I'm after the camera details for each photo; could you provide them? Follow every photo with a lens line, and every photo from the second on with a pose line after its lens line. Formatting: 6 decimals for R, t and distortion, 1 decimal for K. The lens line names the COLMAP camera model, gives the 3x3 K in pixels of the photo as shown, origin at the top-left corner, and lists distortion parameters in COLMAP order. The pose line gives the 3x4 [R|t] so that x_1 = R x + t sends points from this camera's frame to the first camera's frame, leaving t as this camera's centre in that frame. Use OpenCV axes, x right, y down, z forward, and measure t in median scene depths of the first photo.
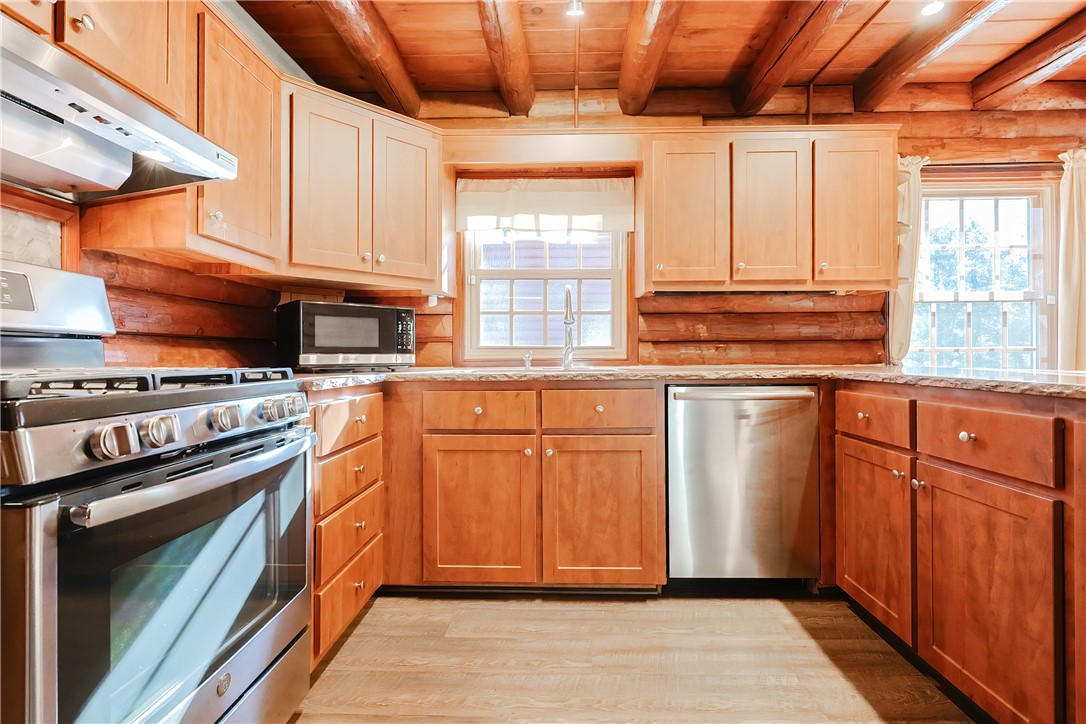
lens RADIAL K [[500.0, 0, 548.8], [0, 500.0, 353.7], [0, 0, 1]] dist [0.000451, -0.000409]
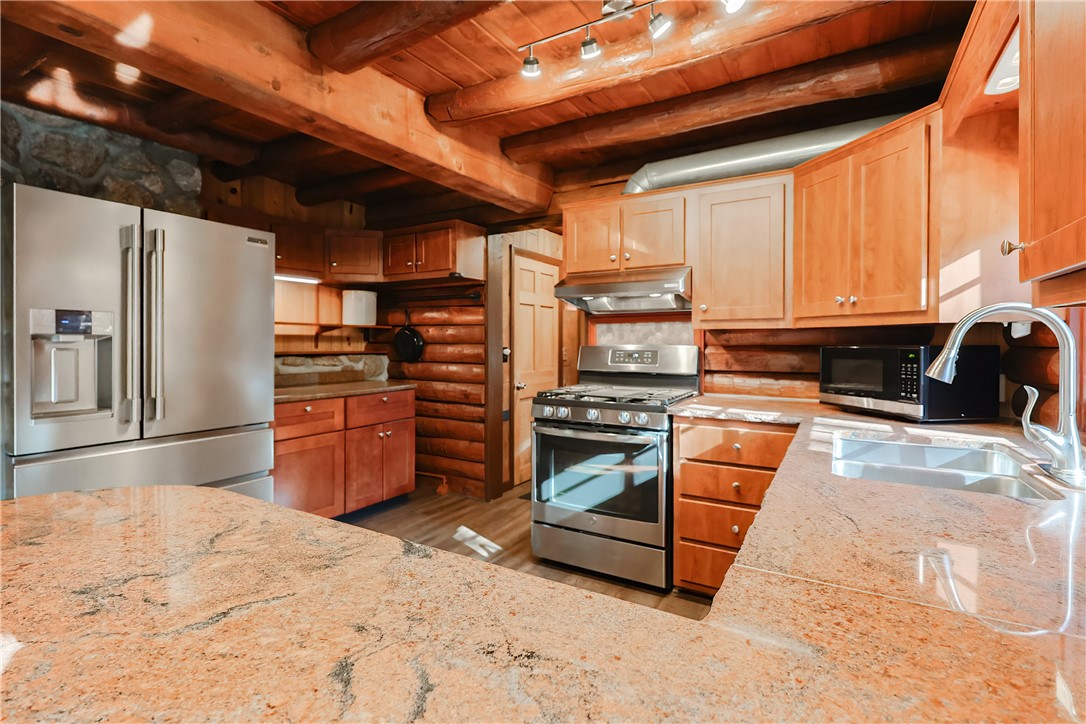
lens RADIAL K [[494.4, 0, 544.9], [0, 494.4, 341.5], [0, 0, 1]] dist [0.000030, -0.000109]
pose [[-0.494135, 0.003318, -0.869379, 0.710031], [0.004868, 0.999988, 0.001050, -0.103157], [0.869372, -0.003713, -0.494145, 0.866738]]
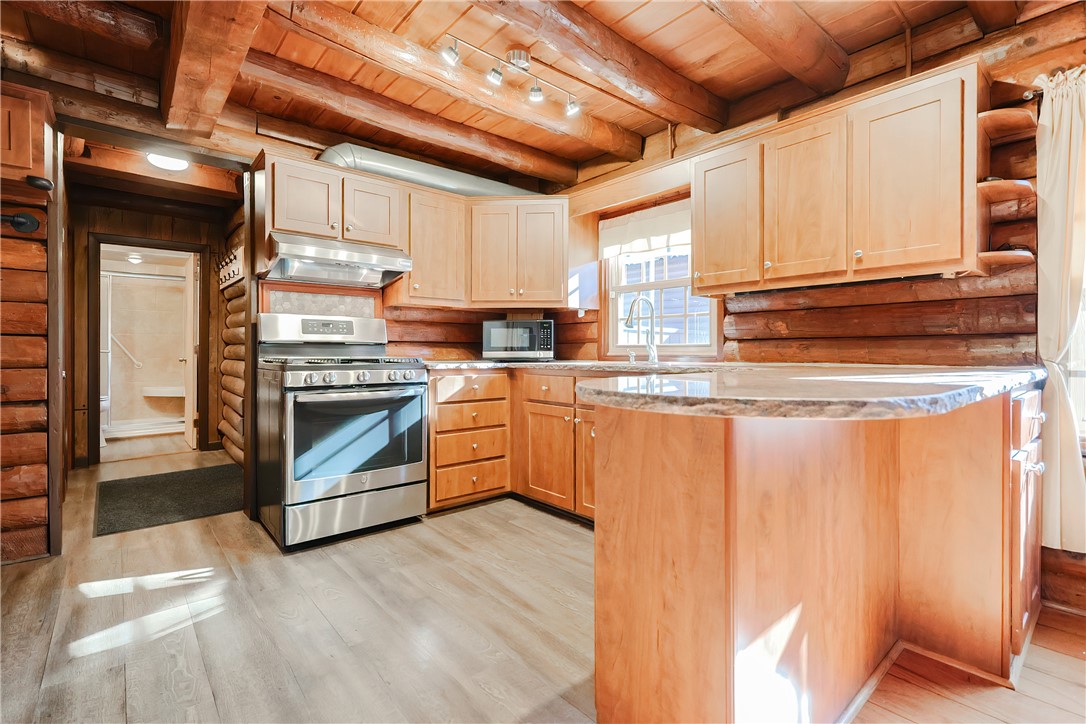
lens RADIAL K [[500.0, 0, 548.8], [0, 500.0, 353.7], [0, 0, 1]] dist [0.000451, -0.000409]
pose [[0.672127, 0.005861, -0.740413, 0.829281], [-0.000063, 0.999969, 0.007859, -0.003354], [0.740436, -0.005236, 0.672106, -0.010167]]
